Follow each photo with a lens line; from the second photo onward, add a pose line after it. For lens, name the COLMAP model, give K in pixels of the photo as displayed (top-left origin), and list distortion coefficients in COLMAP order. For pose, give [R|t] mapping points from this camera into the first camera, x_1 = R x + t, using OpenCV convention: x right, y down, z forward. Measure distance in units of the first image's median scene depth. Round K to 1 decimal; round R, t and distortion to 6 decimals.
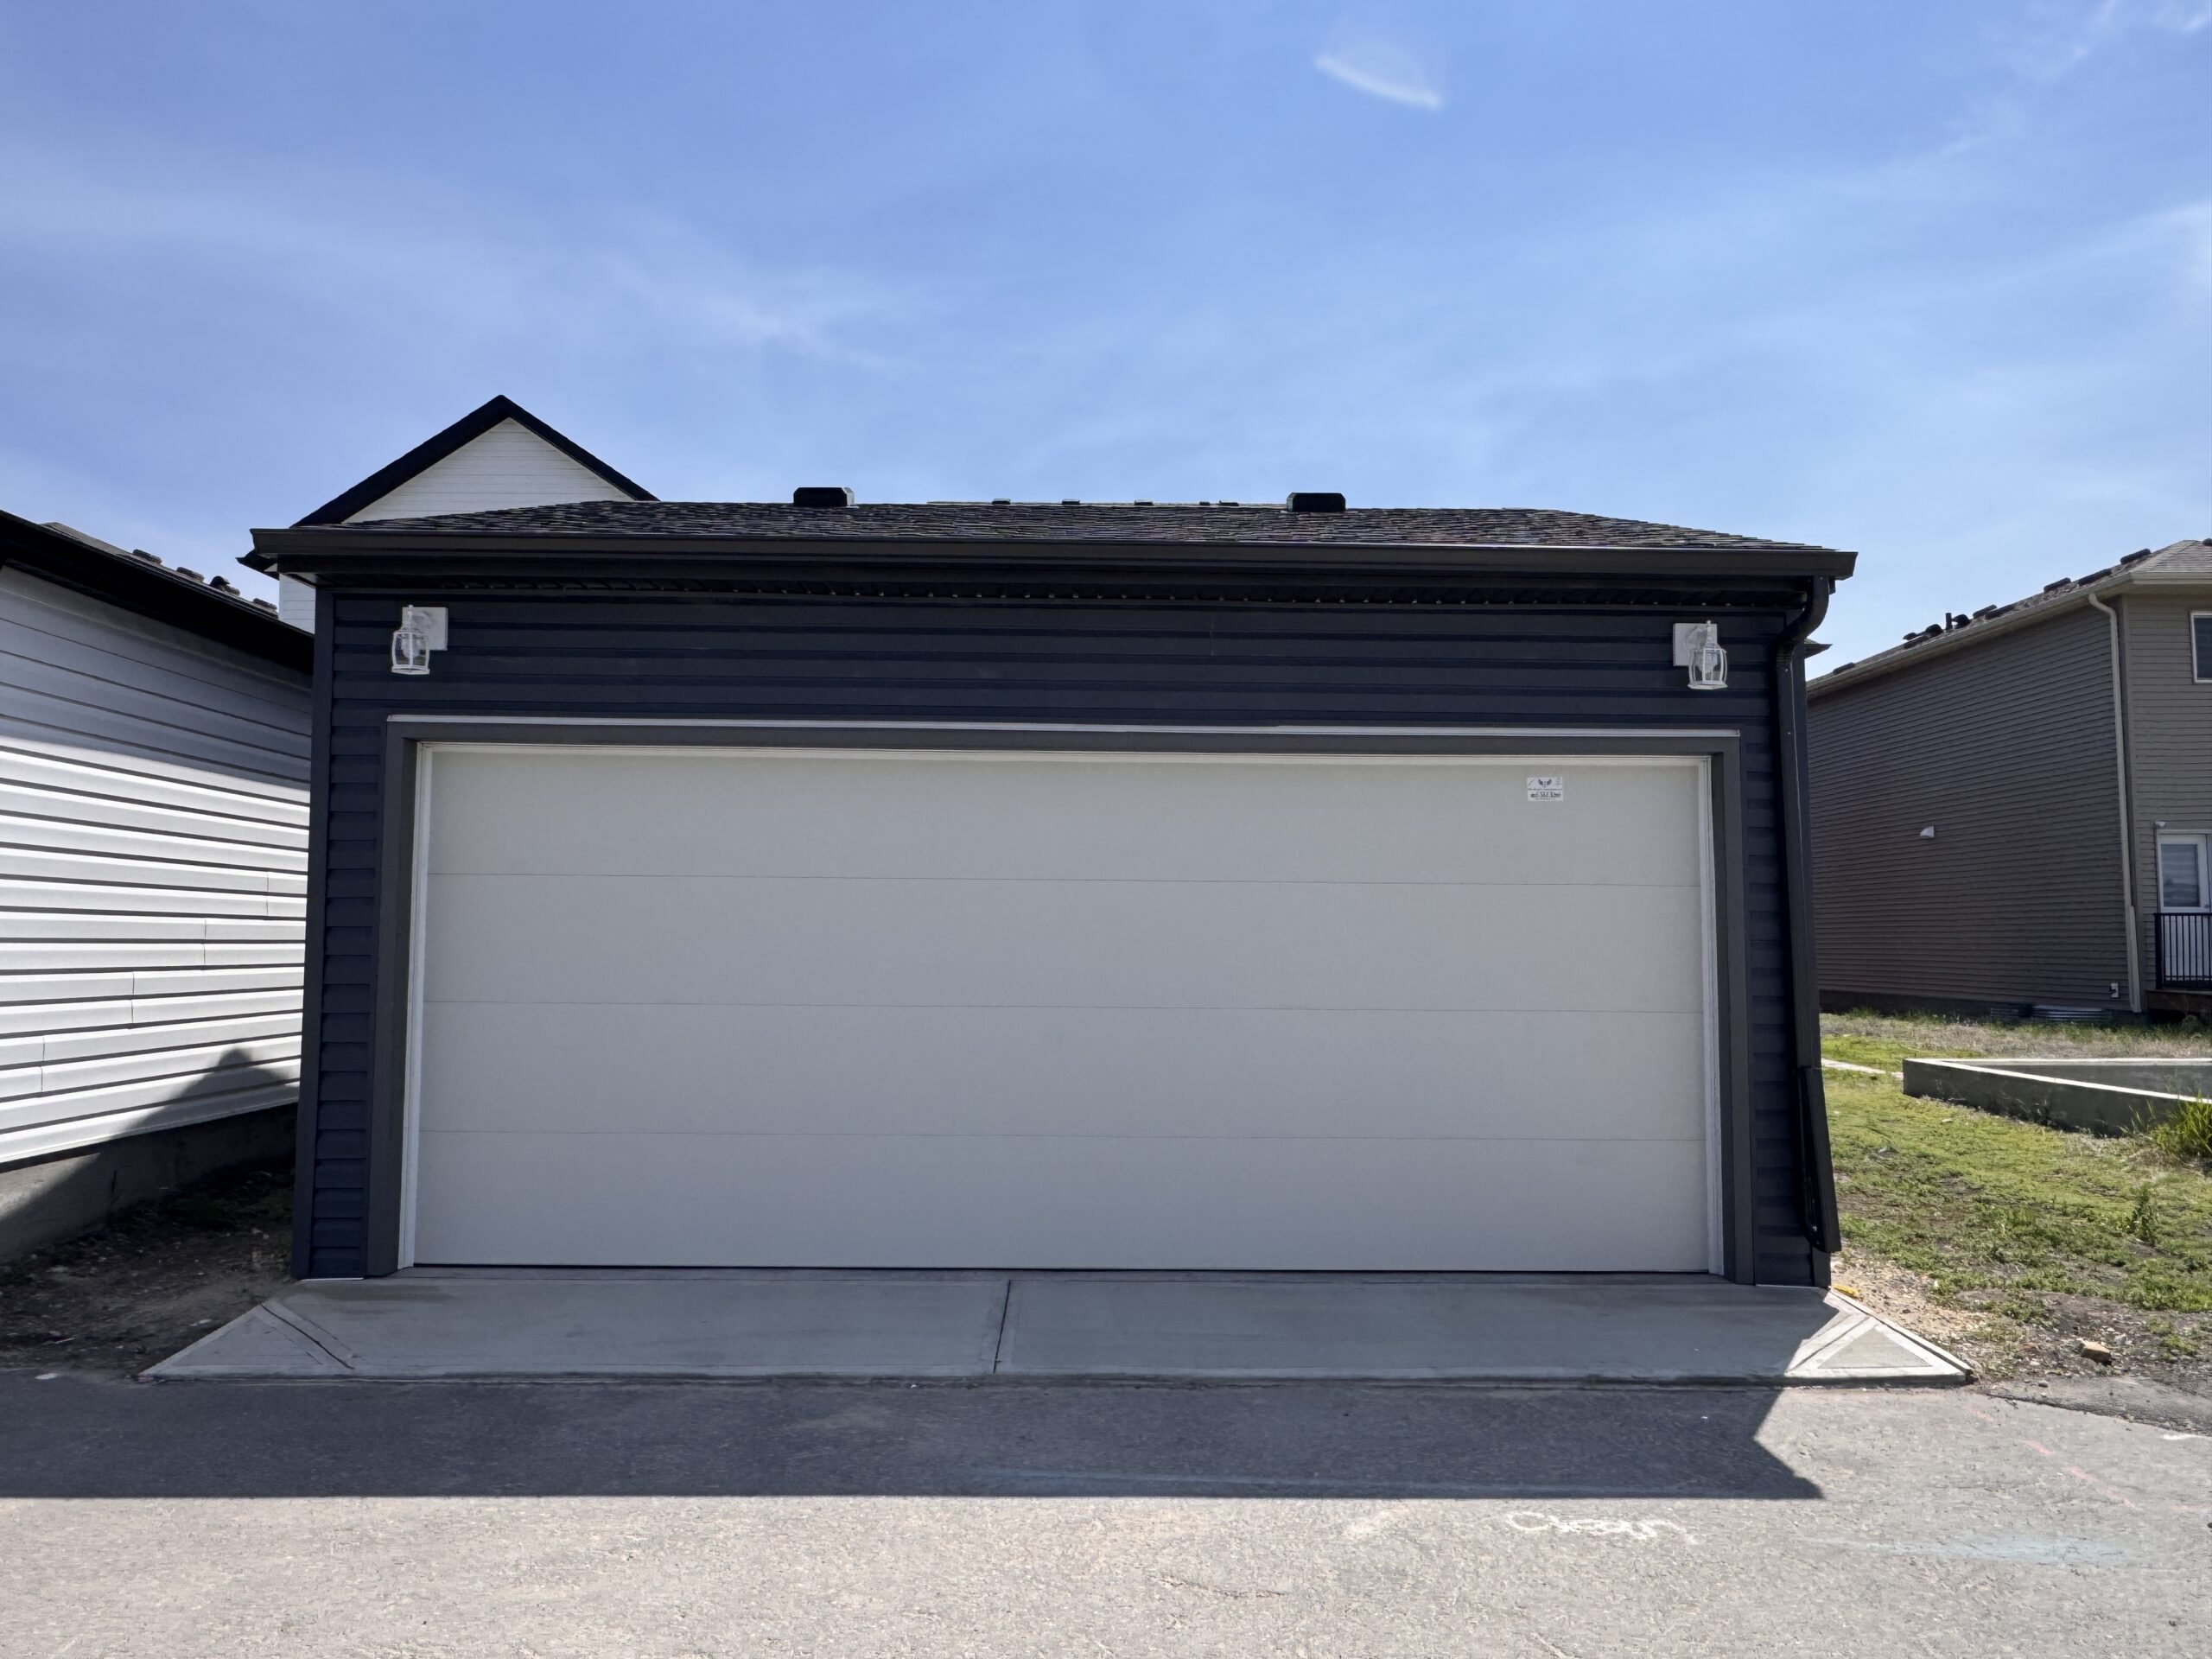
lens RADIAL K [[1476.6, 0, 1111.1], [0, 1476.6, 827.8], [0, 0, 1]] dist [-0.004807, 0.006325]
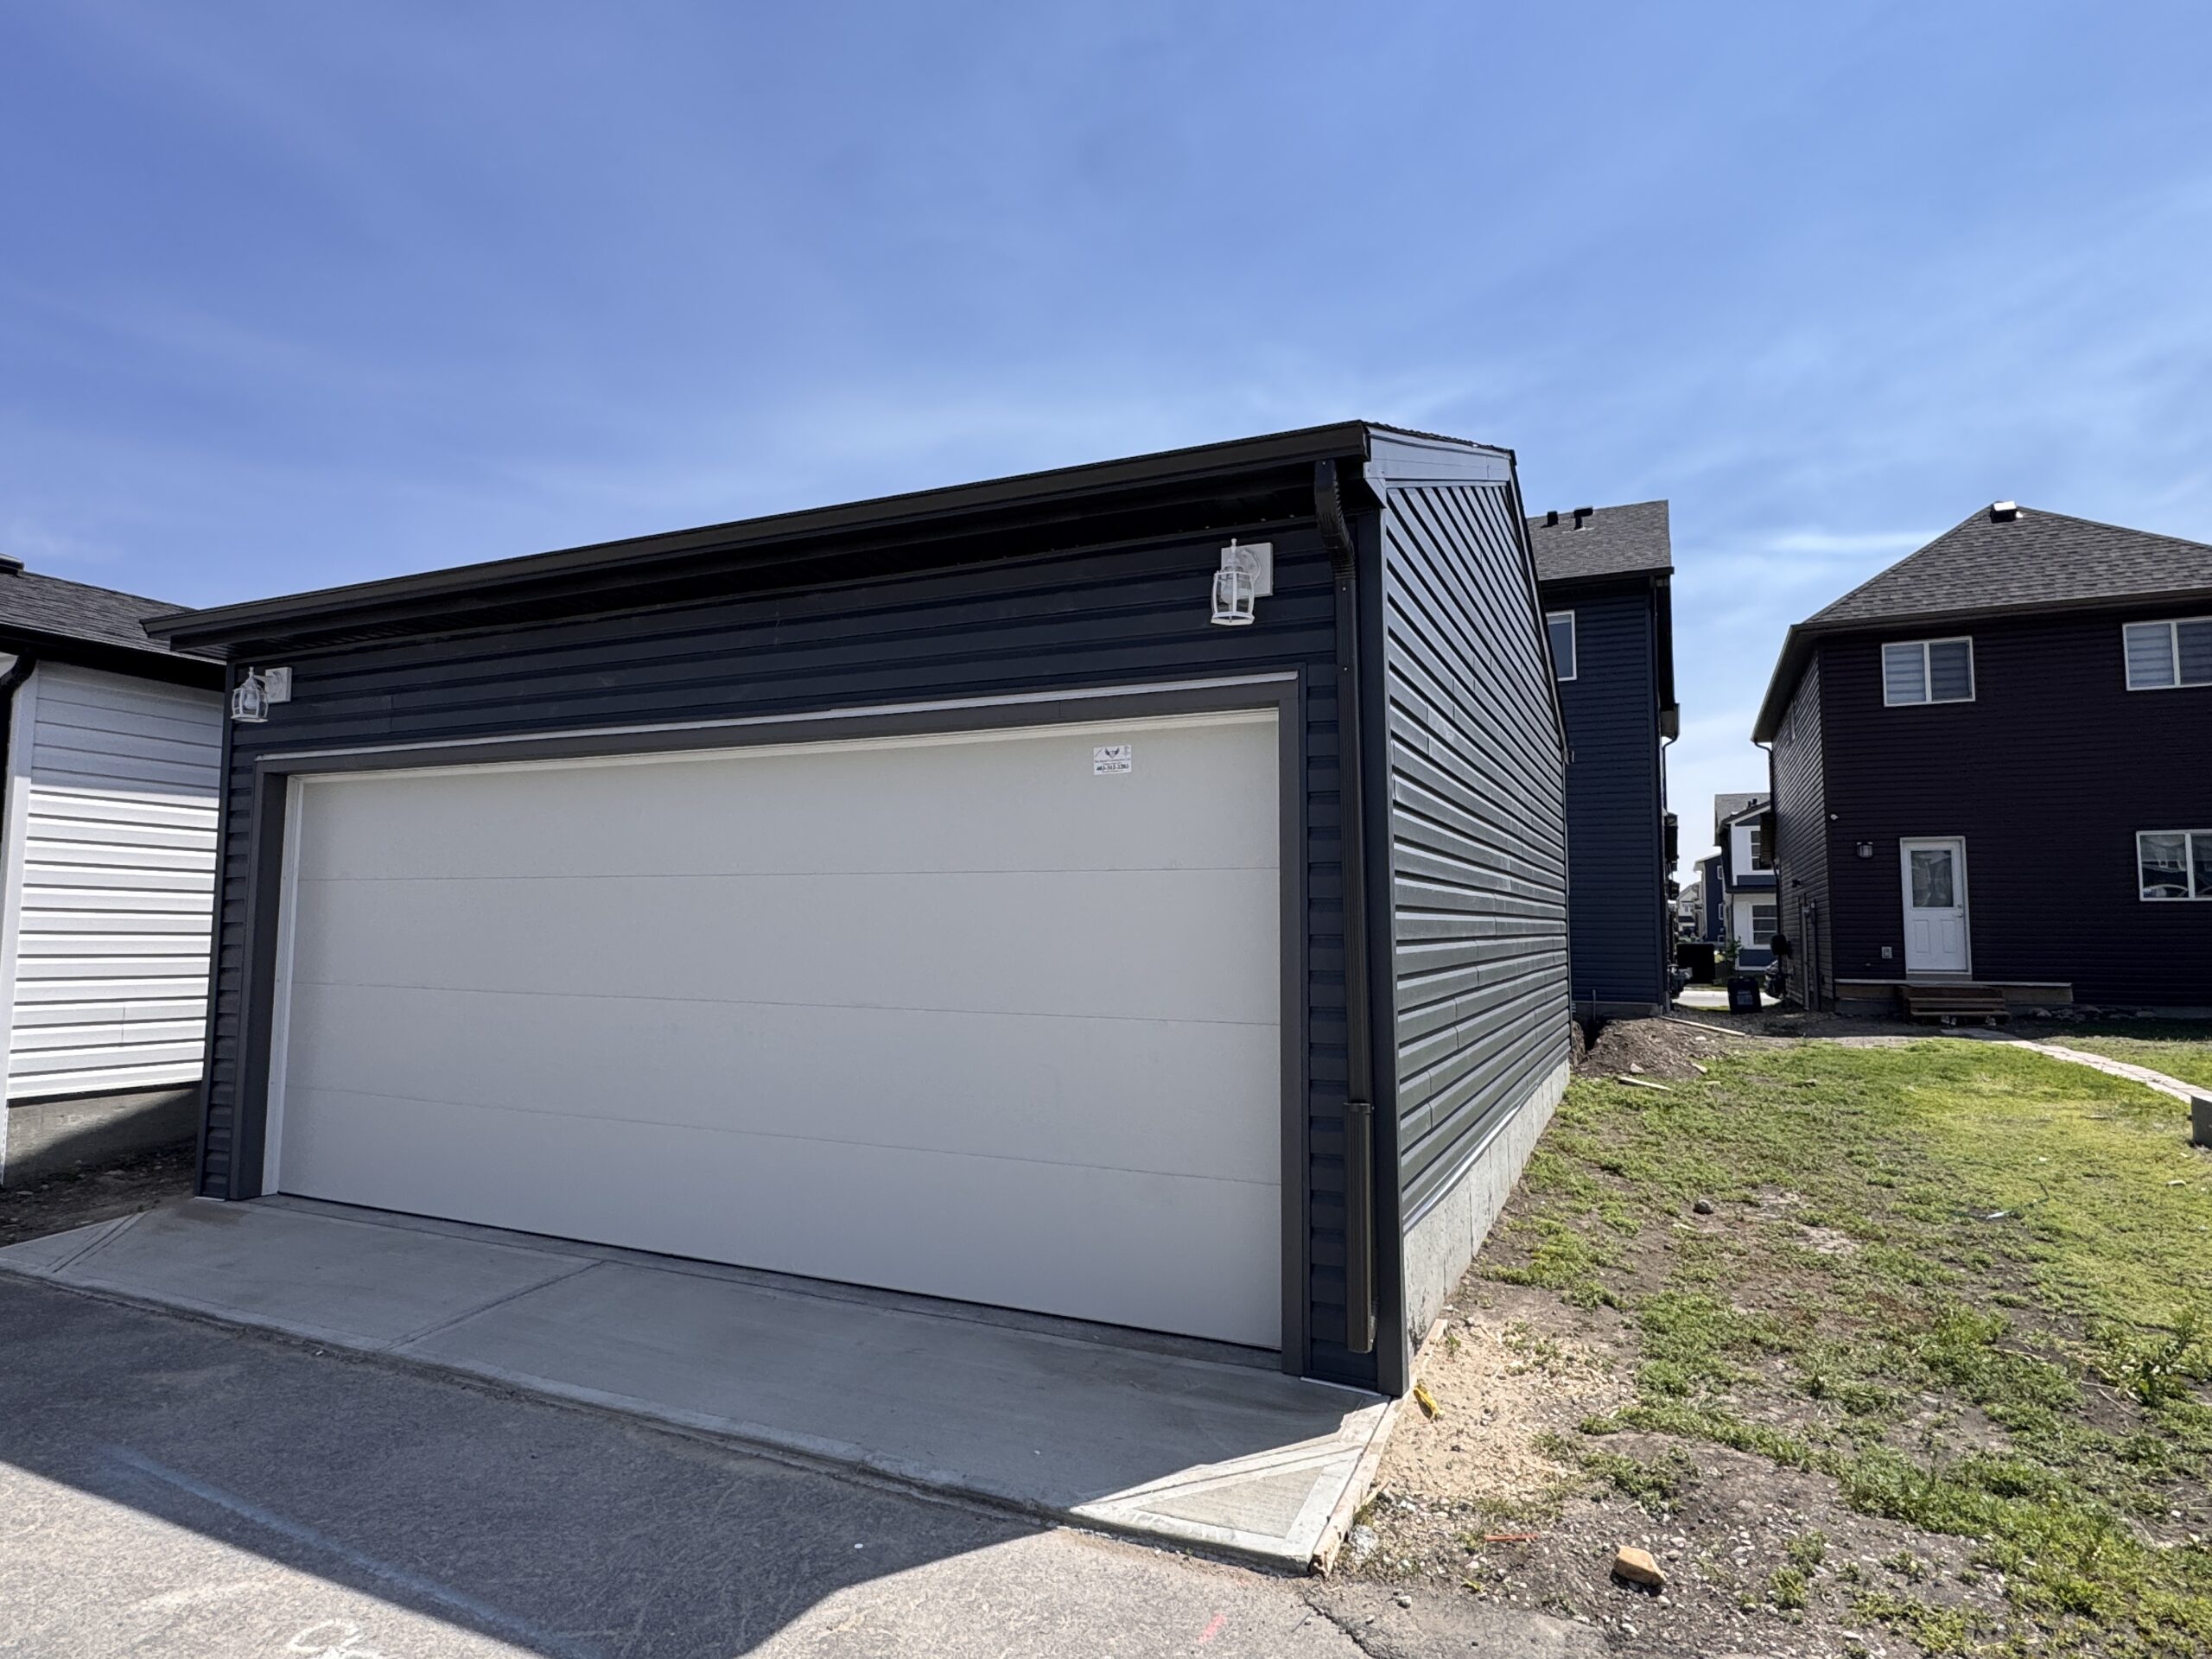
lens RADIAL K [[1236.3, 0, 1101.3], [0, 1236.3, 827.3], [0, 0, 1]] dist [-0.001185, -0.000947]
pose [[0.901251, -0.035585, -0.431835, 0.750582], [0.028344, 0.999329, -0.023193, 0.037270], [0.432370, 0.008662, 0.901655, 0.430871]]
